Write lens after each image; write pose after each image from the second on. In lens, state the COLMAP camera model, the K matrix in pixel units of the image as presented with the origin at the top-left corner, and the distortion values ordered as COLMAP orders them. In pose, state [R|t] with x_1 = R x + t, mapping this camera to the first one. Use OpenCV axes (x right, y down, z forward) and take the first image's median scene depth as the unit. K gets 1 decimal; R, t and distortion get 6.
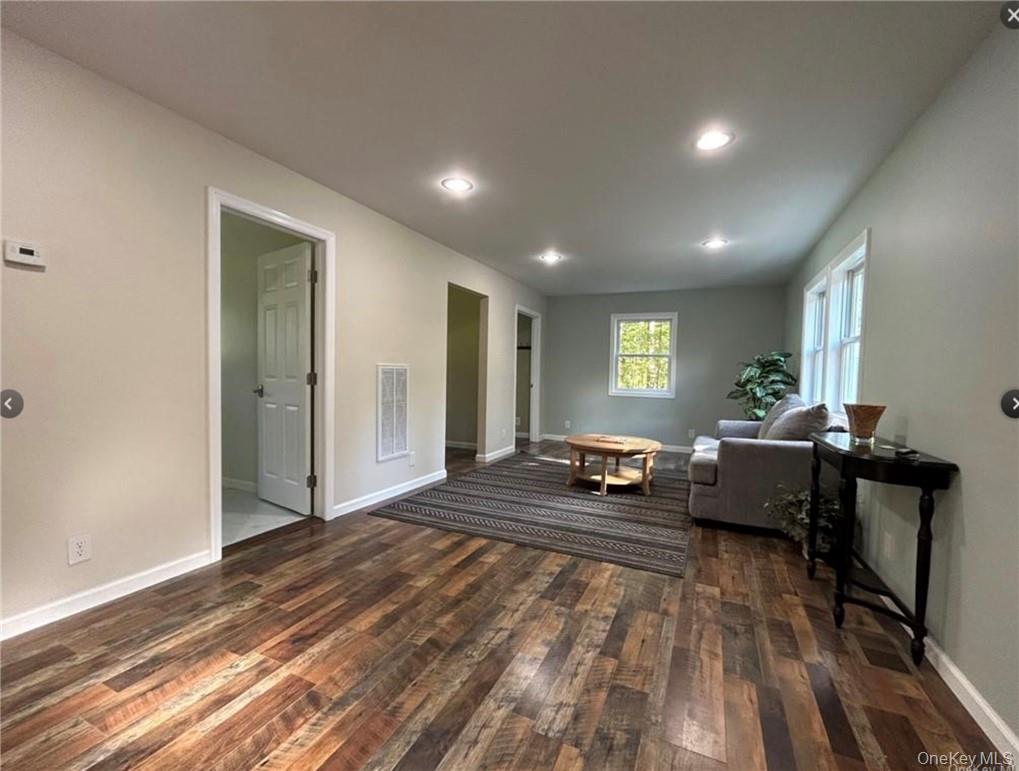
lens RADIAL K [[438.2, 0, 502.9], [0, 438.2, 386.0], [0, 0, 1]] dist [-0.001851, 0.000483]
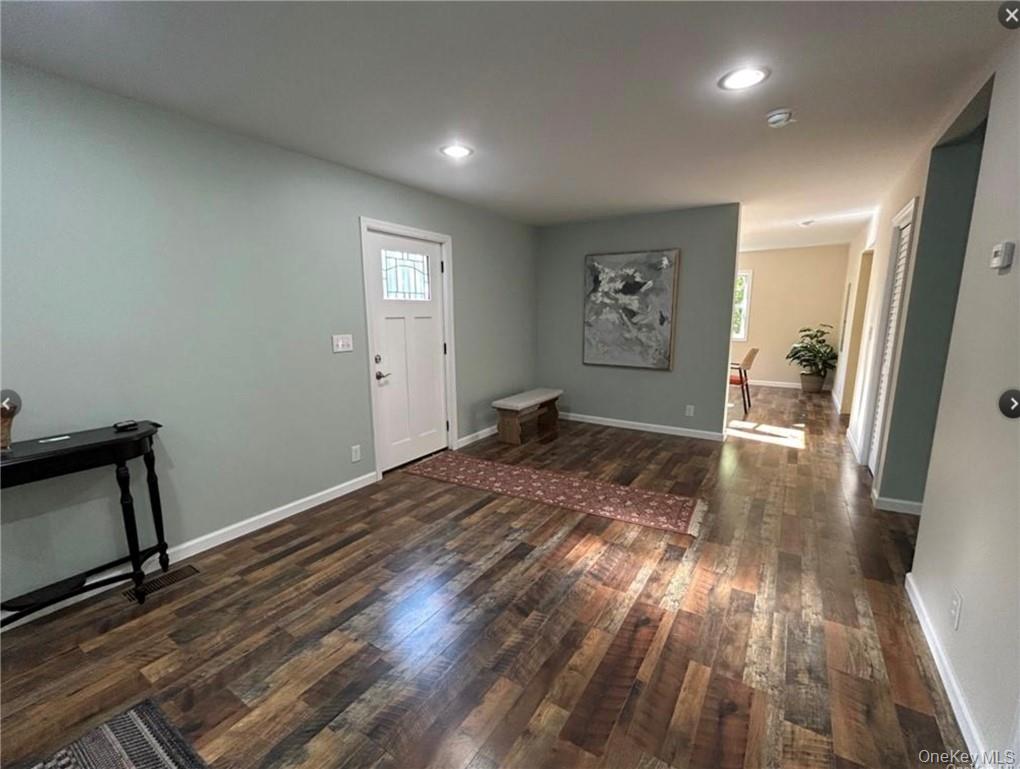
lens RADIAL K [[438.6, 0, 510.6], [0, 438.6, 386.2], [0, 0, 1]] dist [-0.001851, 0.000483]
pose [[-0.991486, -0.042660, 0.123027, -0.252201], [-0.017162, 0.979380, 0.201297, -0.215106], [-0.129078, 0.197472, -0.971774, 2.072490]]
